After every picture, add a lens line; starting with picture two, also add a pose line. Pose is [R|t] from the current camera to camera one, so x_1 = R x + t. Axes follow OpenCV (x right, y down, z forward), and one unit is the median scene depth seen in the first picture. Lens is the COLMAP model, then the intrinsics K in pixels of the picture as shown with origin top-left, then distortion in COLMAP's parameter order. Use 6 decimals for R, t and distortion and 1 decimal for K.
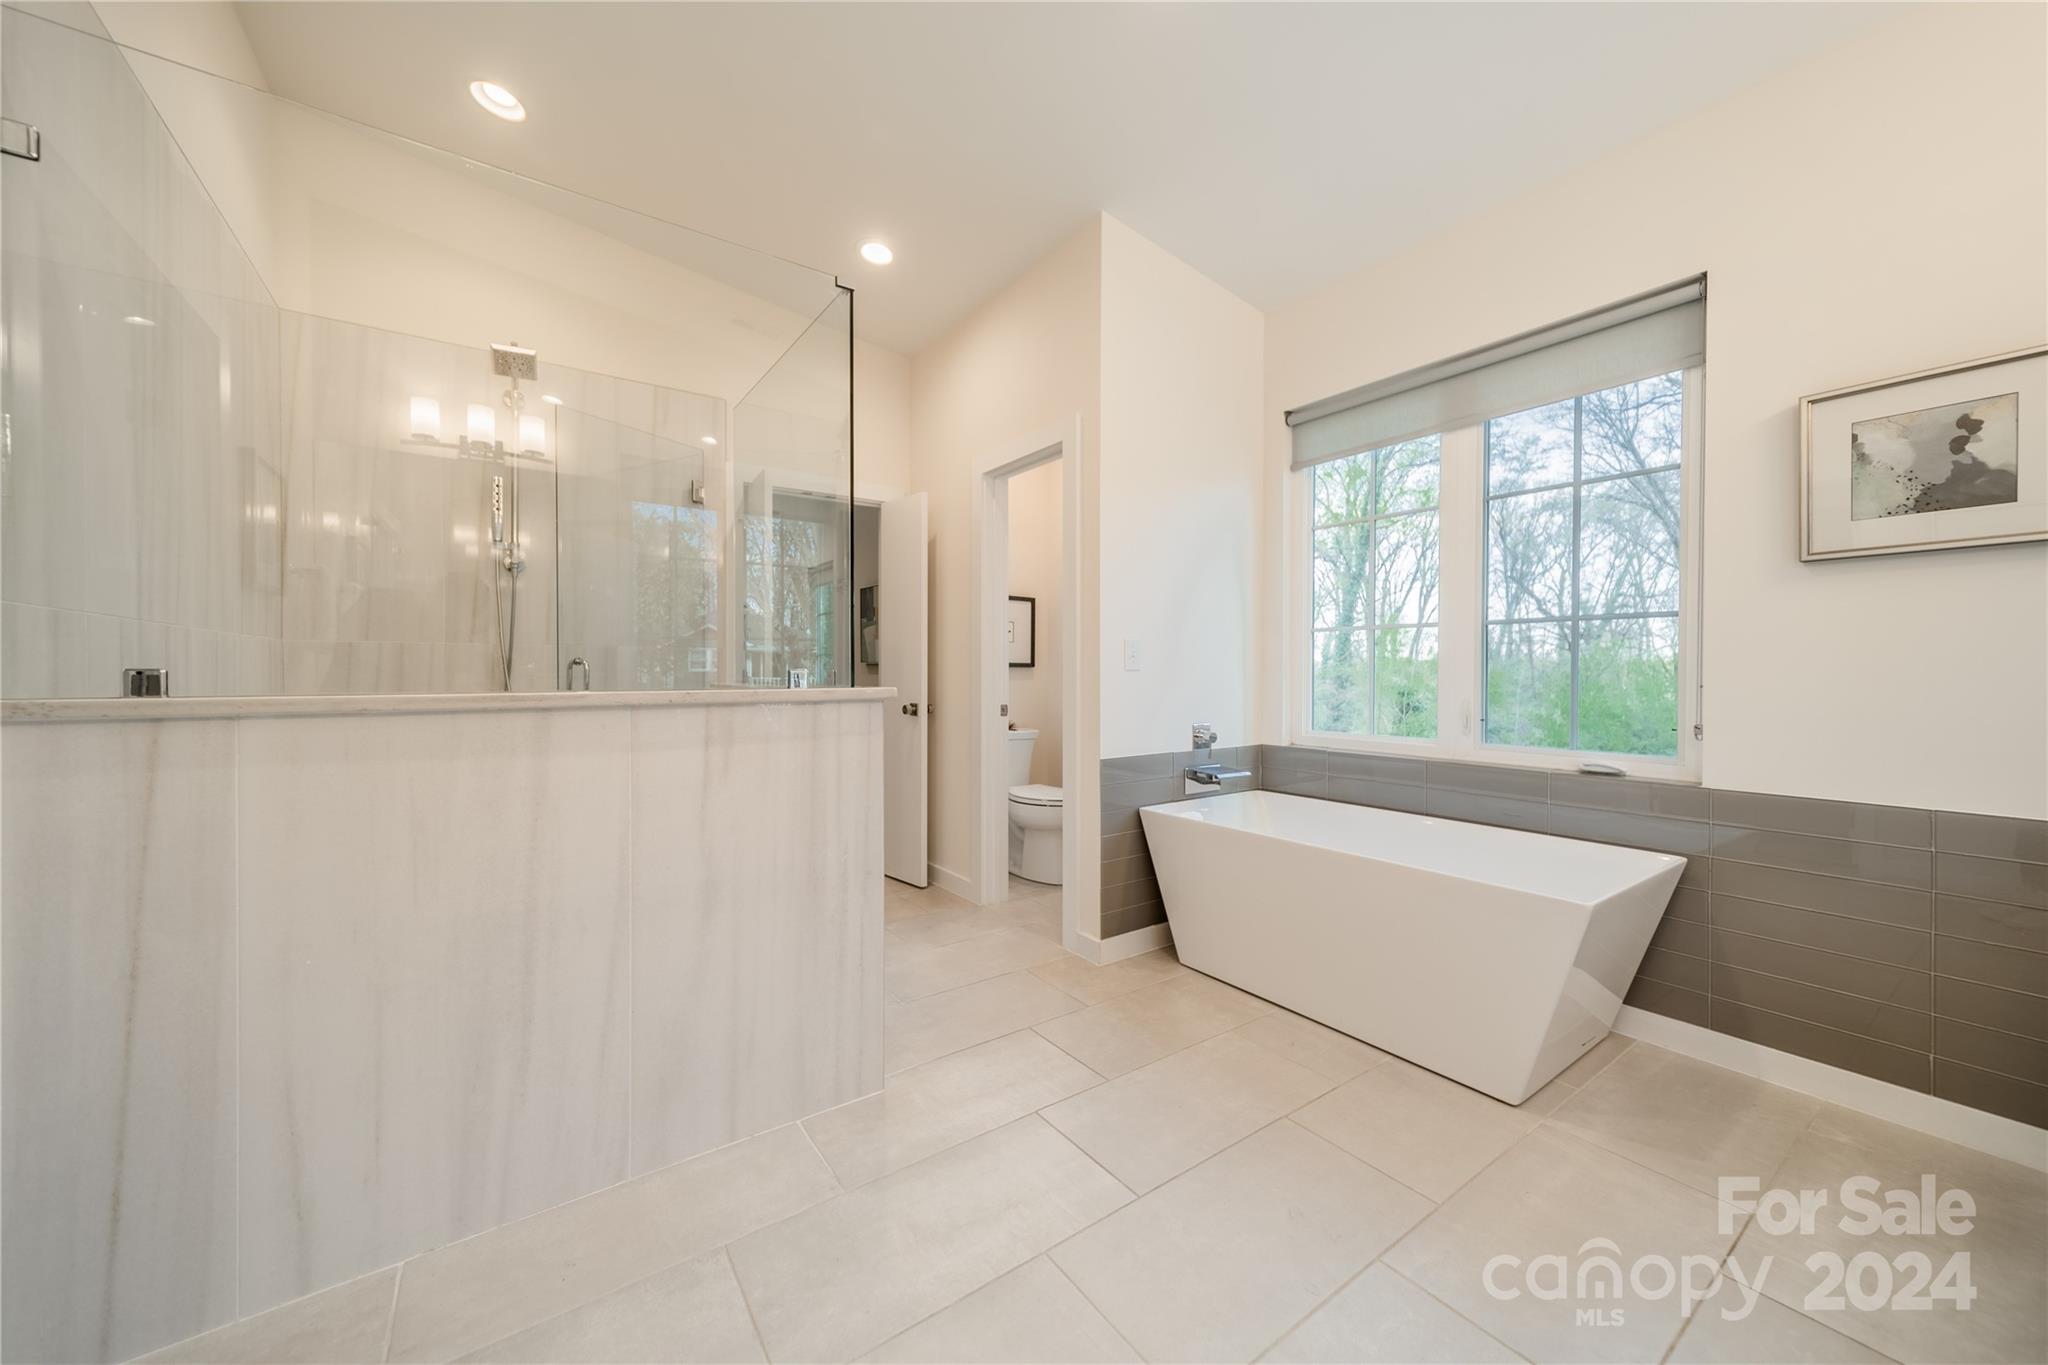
lens RADIAL K [[727.1, 0, 1027.8], [0, 727.1, 669.0], [0, 0, 1]] dist [0.006782, -0.000003]
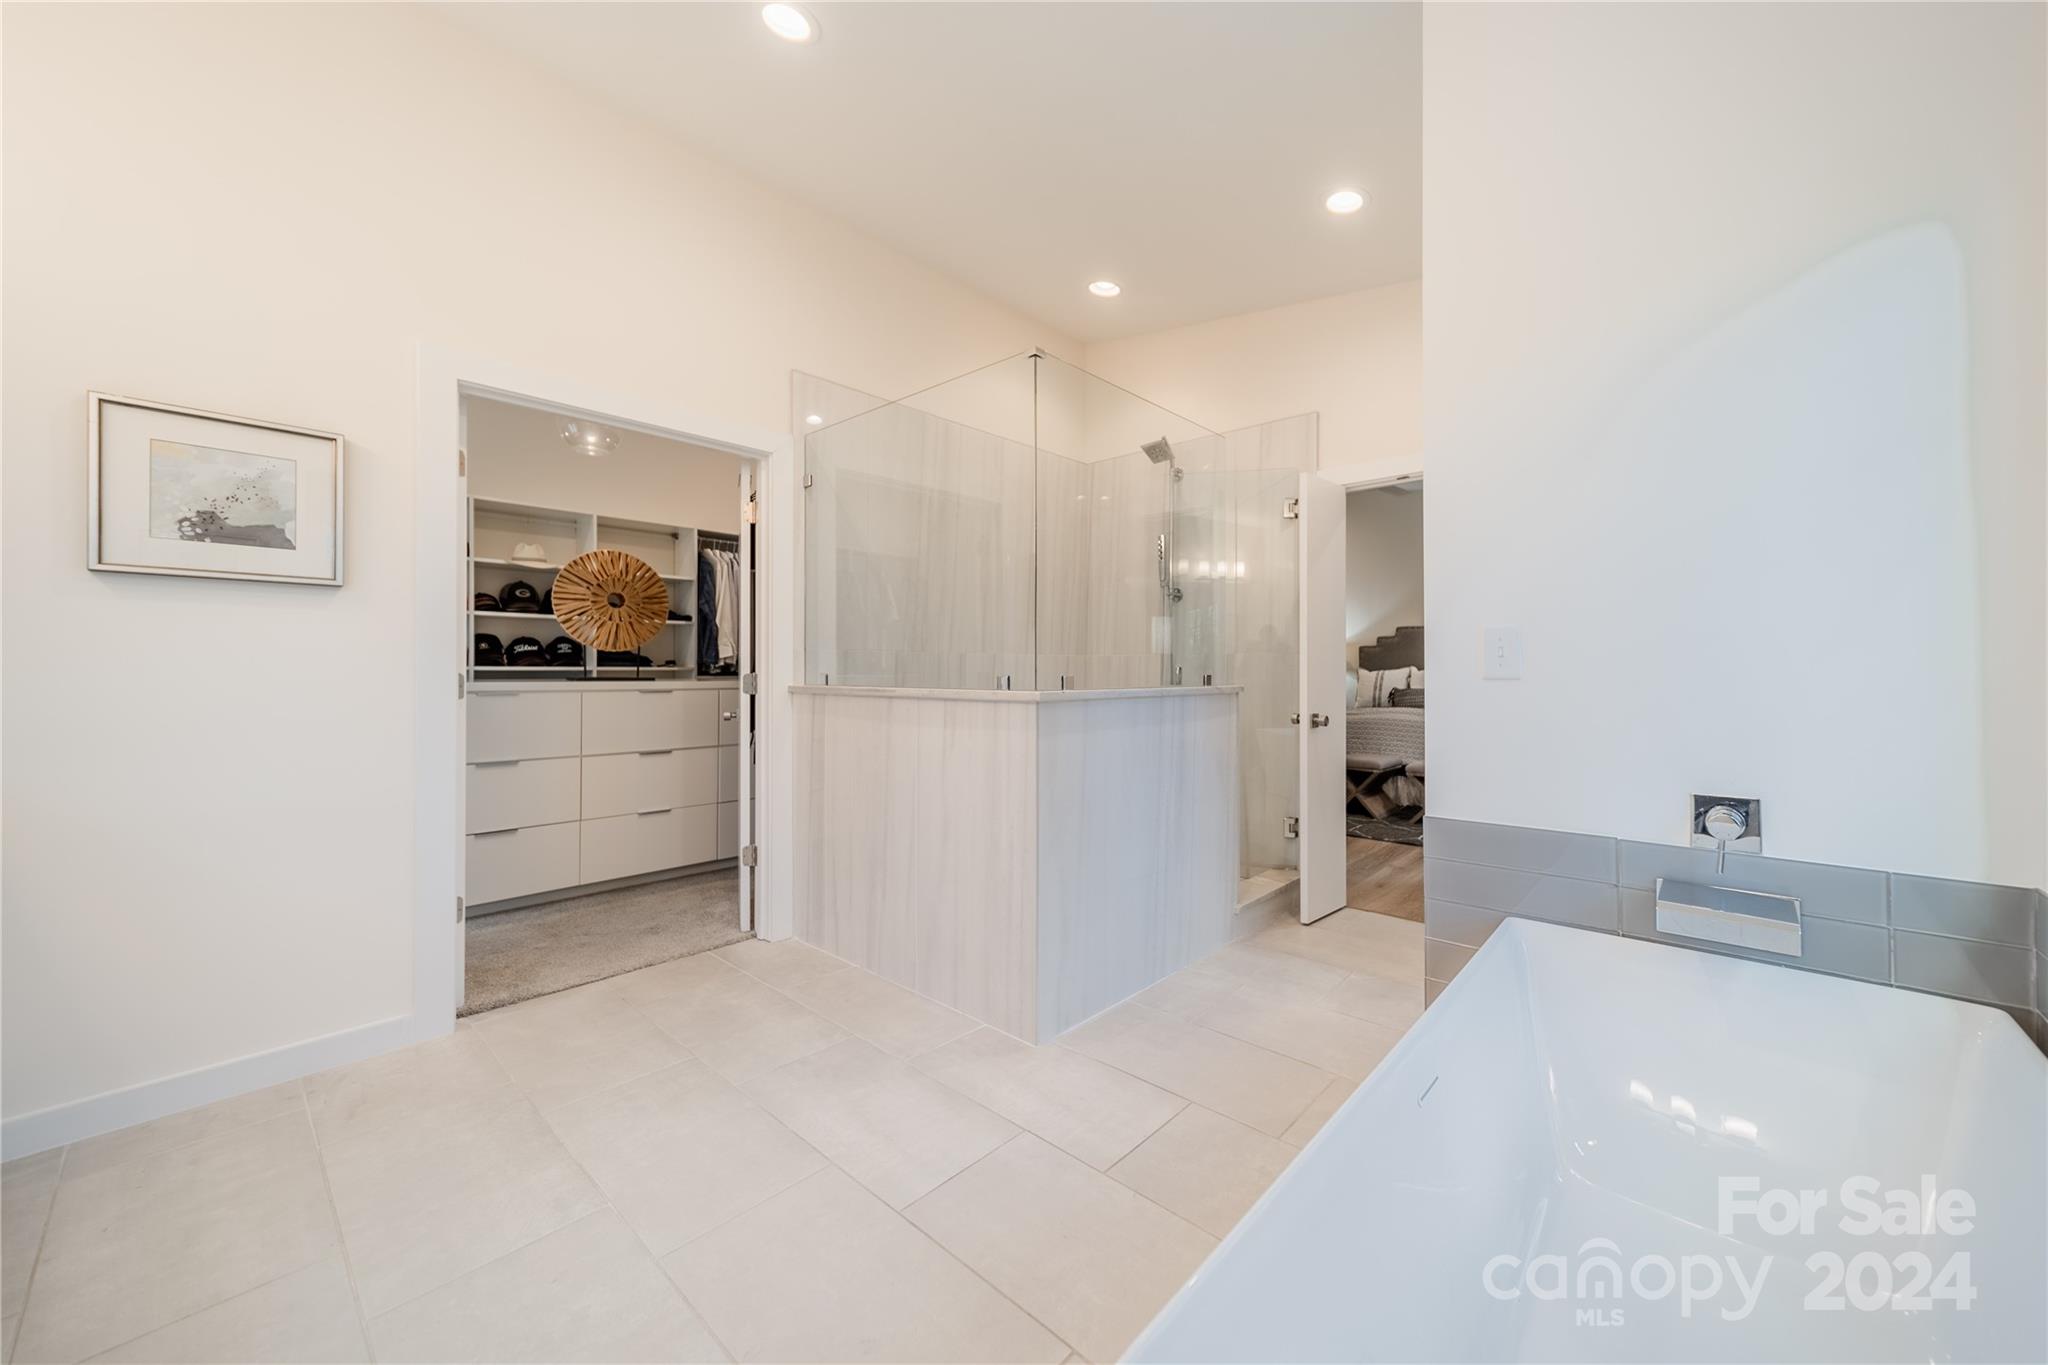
lens RADIAL K [[727.1, 0, 1027.8], [0, 727.1, 669.0], [0, 0, 1]] dist [0.006782, -0.000003]
pose [[0.234102, -0.007749, -0.972181, 1.011175], [0.000215, 0.999969, -0.007919, 0.001346], [0.972212, 0.001644, 0.234096, 0.812647]]
